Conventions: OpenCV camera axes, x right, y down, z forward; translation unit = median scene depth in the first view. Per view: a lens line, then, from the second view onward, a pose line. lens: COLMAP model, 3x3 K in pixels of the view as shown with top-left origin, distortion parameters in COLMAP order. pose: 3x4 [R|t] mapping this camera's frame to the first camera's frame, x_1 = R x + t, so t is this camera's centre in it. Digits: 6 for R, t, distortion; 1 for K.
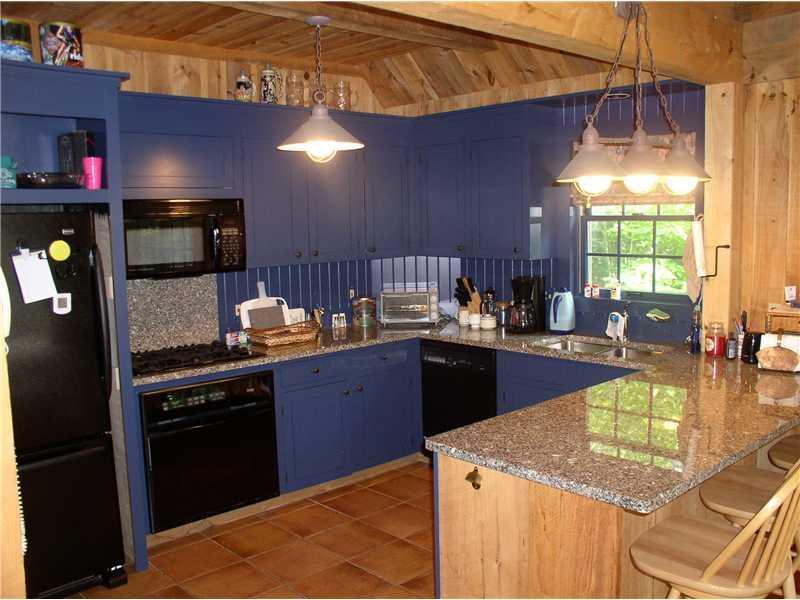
lens RADIAL K [[754.7, 0, 416.4], [0, 754.7, 304.0], [0, 0, 1]] dist [-0.215243, 0.280555]
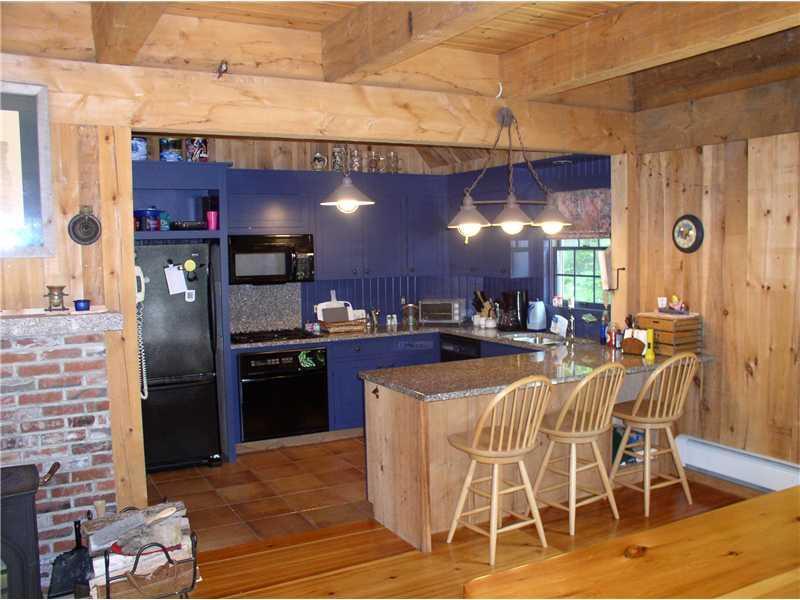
lens RADIAL K [[754.7, 0, 416.4], [0, 754.7, 304.0], [0, 0, 1]] dist [-0.215243, 0.280555]
pose [[0.968146, 0.024254, -0.249208, 0.347128], [-0.032729, 0.999016, -0.029920, 0.039281], [0.248237, 0.037123, 0.967988, -0.422181]]
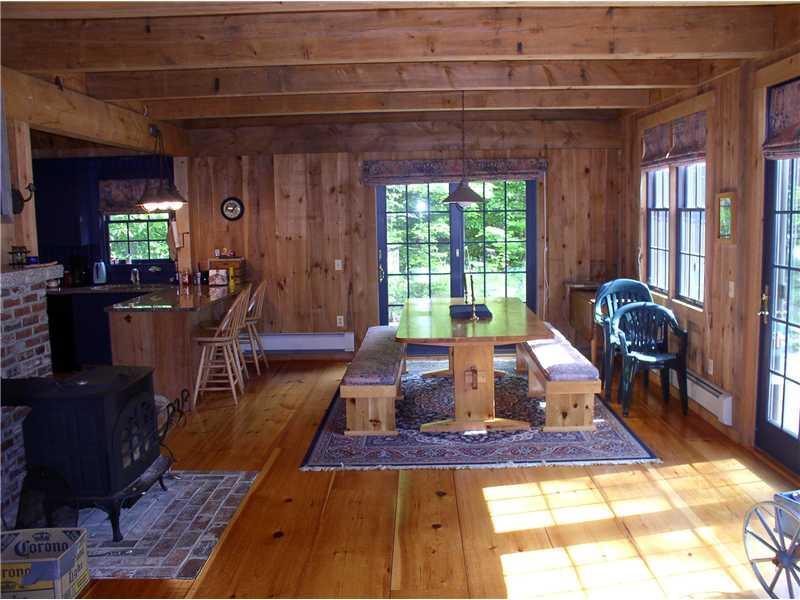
lens RADIAL K [[754.7, 0, 416.4], [0, 754.7, 304.0], [0, 0, 1]] dist [-0.215243, 0.280555]
pose [[0.691739, -0.081193, 0.717569, -0.596103], [0.088271, 0.995715, 0.027571, 0.111420], [-0.716733, 0.044269, 0.695941, -0.850799]]
